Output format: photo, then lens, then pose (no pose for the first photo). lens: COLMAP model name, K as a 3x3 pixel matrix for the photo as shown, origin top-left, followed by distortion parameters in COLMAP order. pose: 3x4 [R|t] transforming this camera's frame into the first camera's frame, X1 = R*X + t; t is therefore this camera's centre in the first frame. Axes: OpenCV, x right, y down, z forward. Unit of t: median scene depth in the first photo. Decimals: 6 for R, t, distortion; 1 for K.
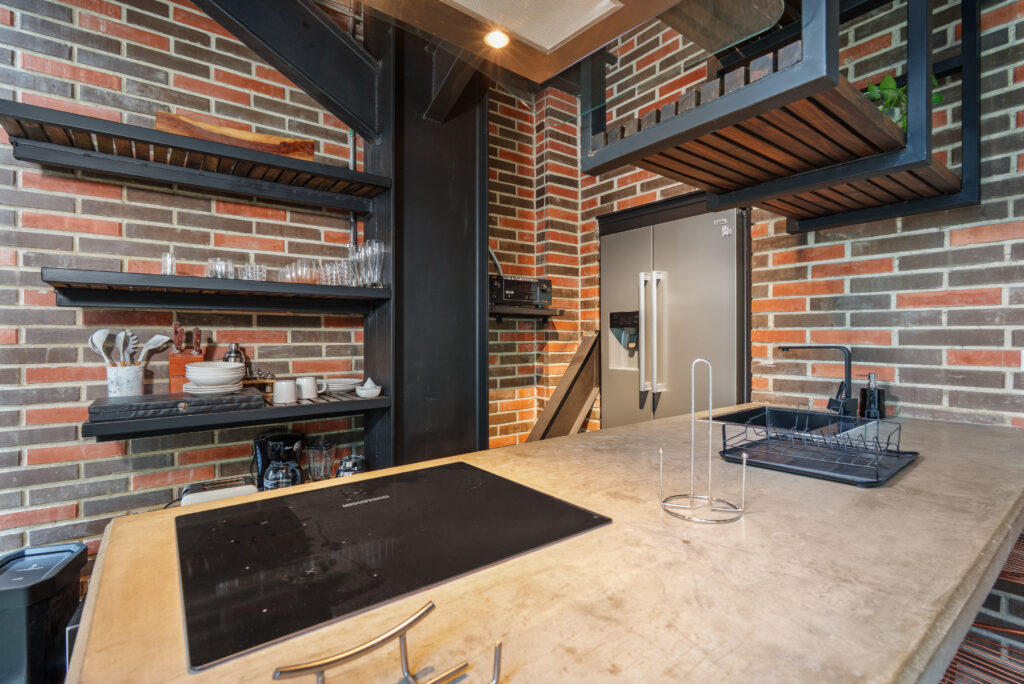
lens RADIAL K [[457.7, 0, 538.4], [0, 457.7, 344.0], [0, 0, 1]] dist [-0.006153, 0.001063]
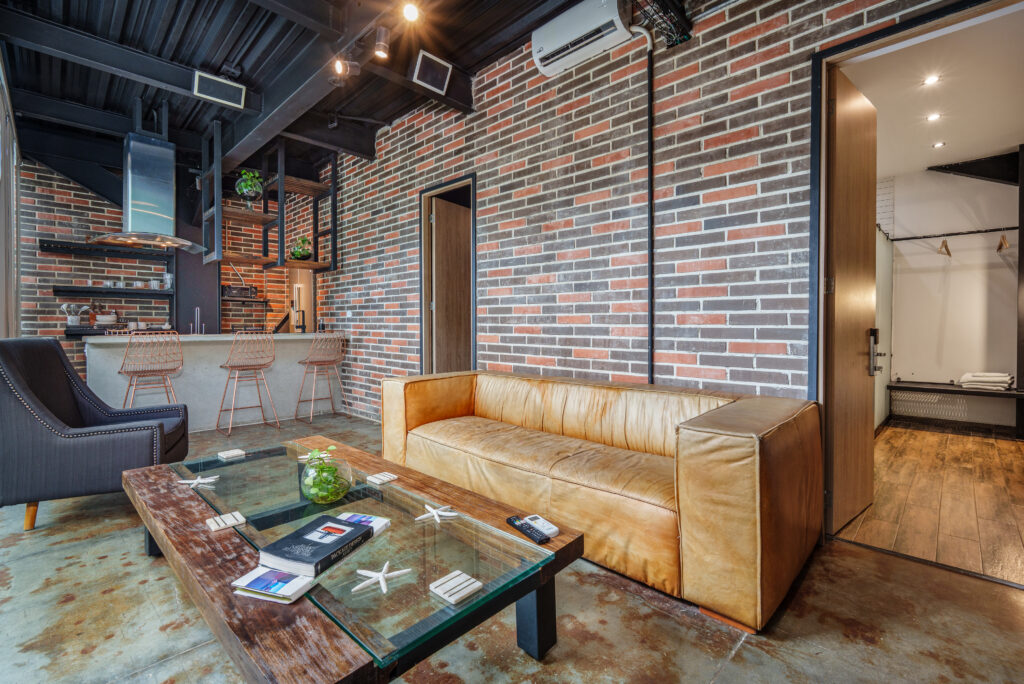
lens RADIAL K [[457.7, 0, 513.2], [0, 457.7, 335.7], [0, 0, 1]] dist [-0.006153, 0.001063]
pose [[0.994564, 0.005984, 0.103959, 1.541506], [-0.007152, 0.999915, 0.010871, 0.115462], [-0.103885, -0.011556, 0.994522, -2.126331]]
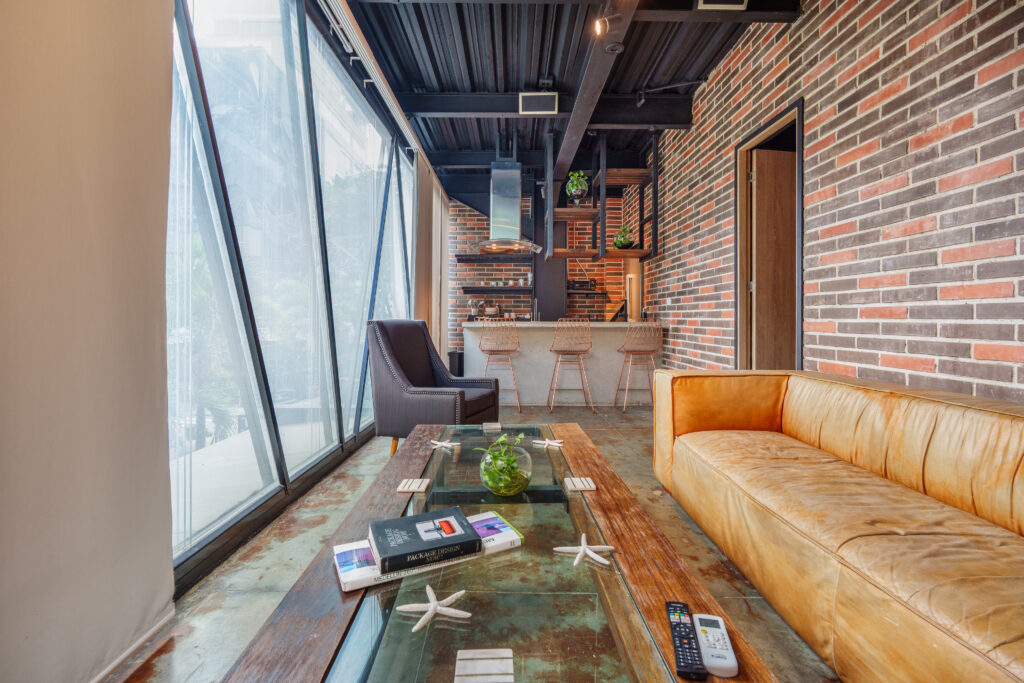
lens RADIAL K [[457.7, 0, 503.6], [0, 457.7, 322.0], [0, 0, 1]] dist [-0.006153, 0.001063]
pose [[0.764899, 0.011798, -0.644042, 1.788272], [-0.014808, 0.999890, 0.000730, 0.148215], [0.643980, 0.008979, 0.764989, -1.825664]]
